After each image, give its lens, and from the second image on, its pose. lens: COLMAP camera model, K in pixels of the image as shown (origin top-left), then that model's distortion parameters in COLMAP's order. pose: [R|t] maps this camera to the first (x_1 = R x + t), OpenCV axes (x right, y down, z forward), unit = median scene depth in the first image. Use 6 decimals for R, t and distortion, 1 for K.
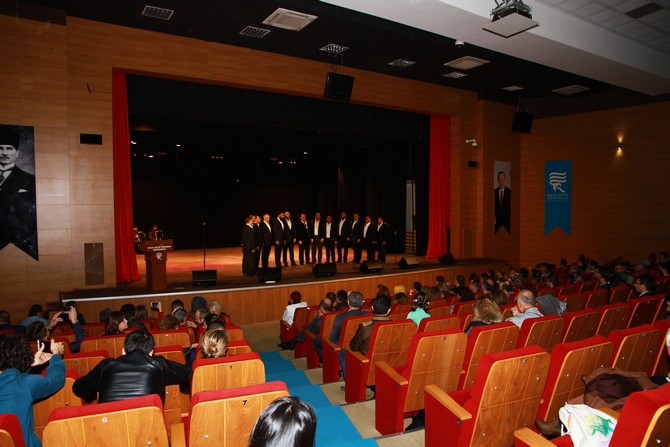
lens RADIAL K [[489.5, 0, 335.0], [0, 489.5, 223.5], [0, 0, 1]] dist [-0.078269, 0.090621]
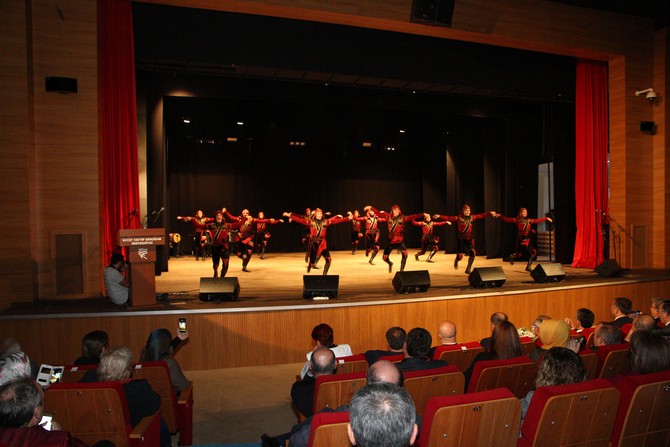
lens RADIAL K [[489.5, 0, 335.0], [0, 489.5, 223.5], [0, 0, 1]] dist [-0.078269, 0.090621]
pose [[0.970343, -0.003910, -0.241699, 0.028549], [-0.001341, 0.999767, -0.021557, 0.025006], [0.241727, 0.021242, 0.970112, 0.266648]]
